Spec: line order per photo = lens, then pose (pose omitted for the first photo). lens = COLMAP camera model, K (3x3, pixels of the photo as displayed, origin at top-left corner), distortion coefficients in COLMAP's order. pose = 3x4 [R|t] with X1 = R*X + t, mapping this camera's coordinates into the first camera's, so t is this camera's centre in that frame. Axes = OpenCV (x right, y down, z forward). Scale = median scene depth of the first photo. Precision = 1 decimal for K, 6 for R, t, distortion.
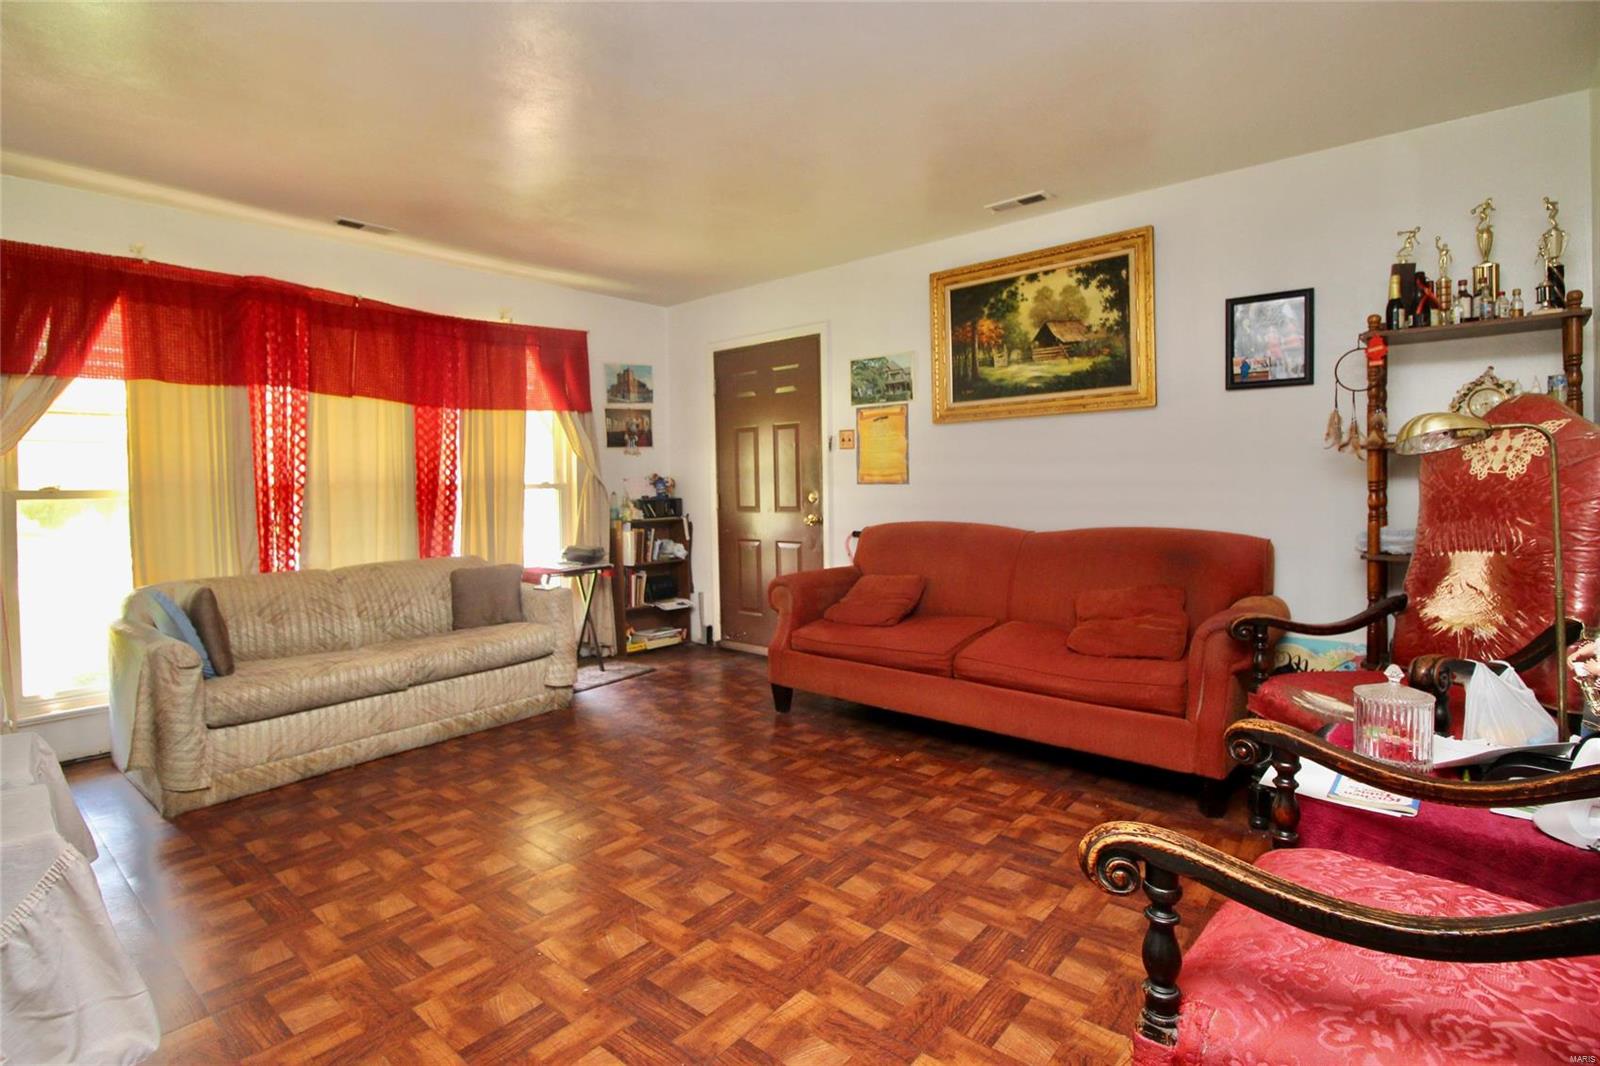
lens RADIAL K [[753.9, 0, 799.0], [0, 753.9, 525.2], [0, 0, 1]] dist [-0.007192, -0.009209]
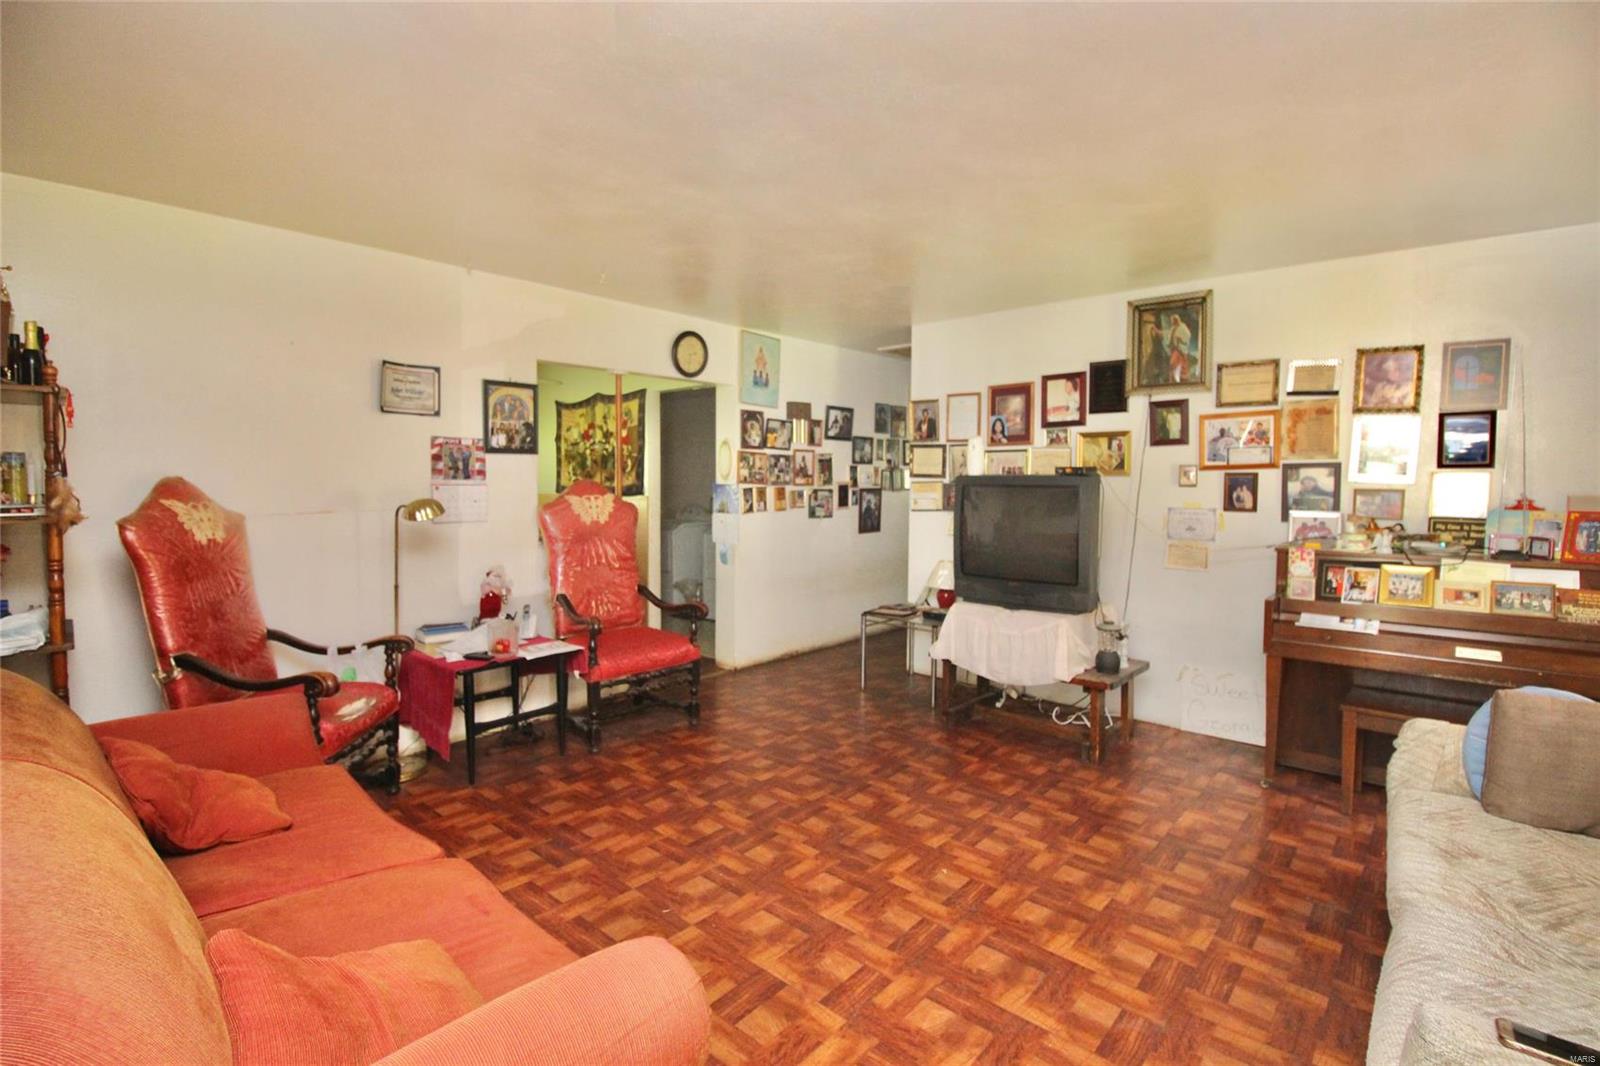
lens RADIAL K [[753.9, 0, 804.8], [0, 753.9, 538.6], [0, 0, 1]] dist [-0.007192, -0.009209]
pose [[-0.998639, 0.010232, 0.051137, -0.104980], [0.016892, 0.991162, 0.131575, -0.139026], [-0.049338, 0.132259, -0.989986, 1.382039]]
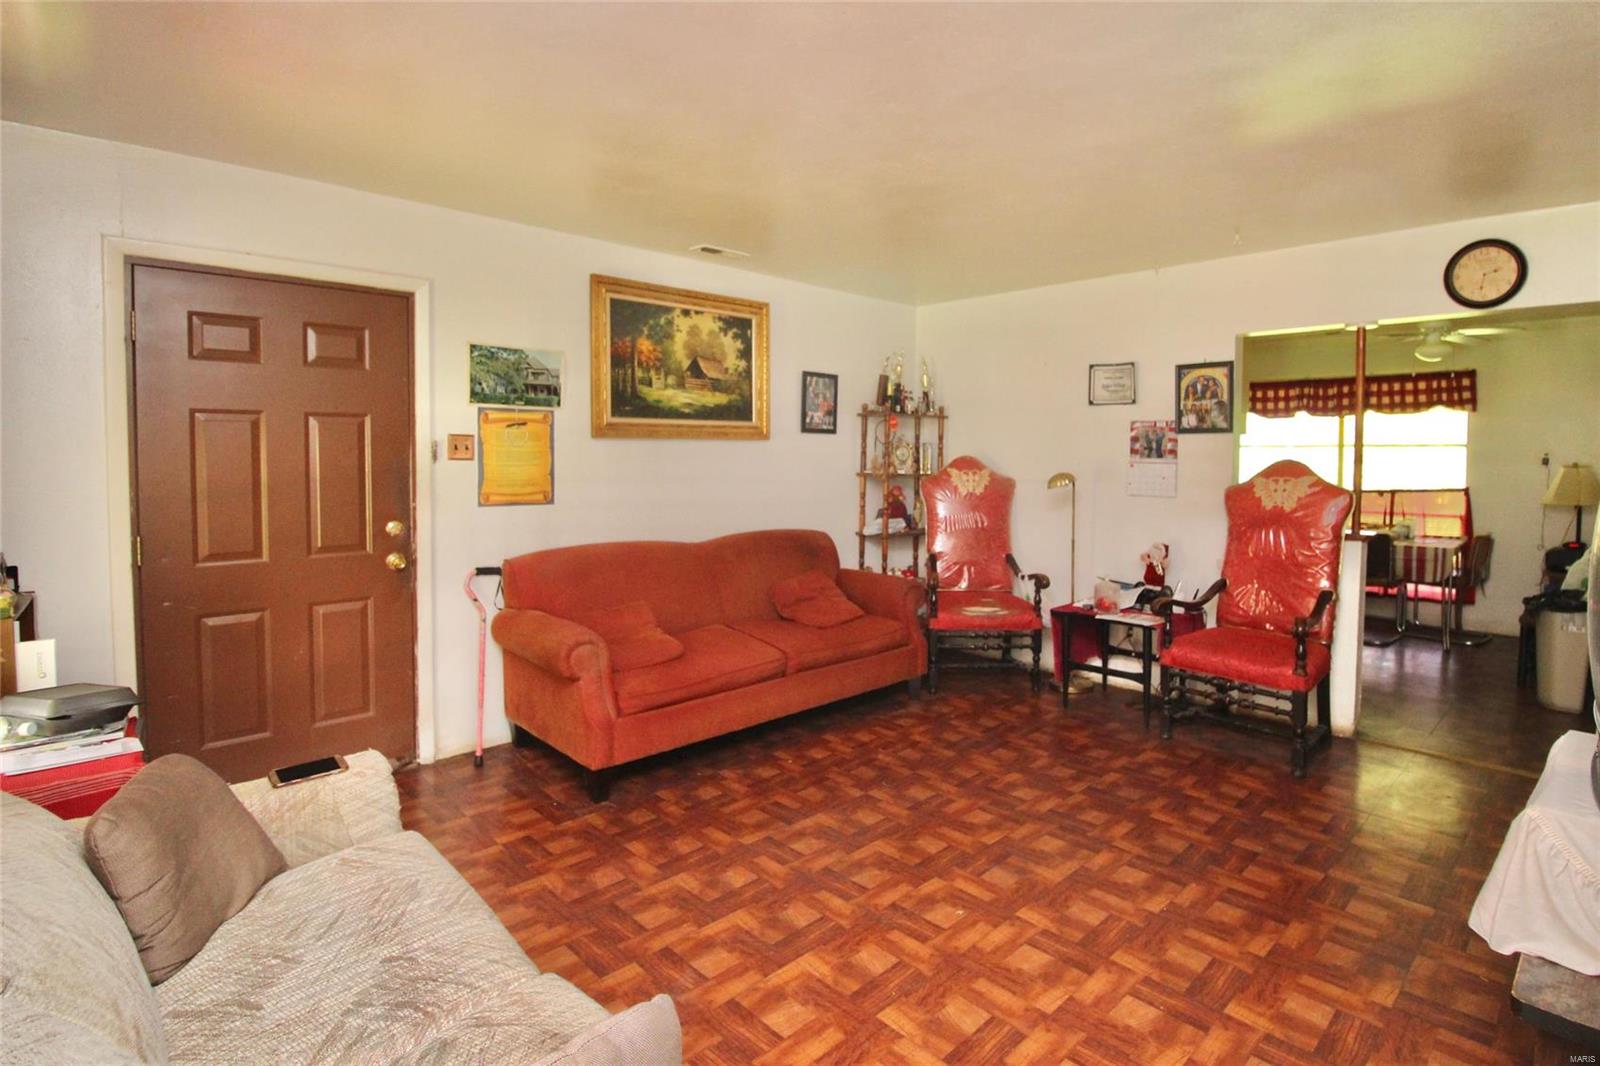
lens RADIAL K [[774.7, 0, 832.4], [0, 774.7, 513.6], [0, 0, 1]] dist [-0.002947, -0.002413]
pose [[0.112408, -0.060779, 0.991802, -0.844149], [0.046544, 0.997354, 0.055844, -0.094764], [-0.992571, 0.039886, 0.114939, 0.704058]]
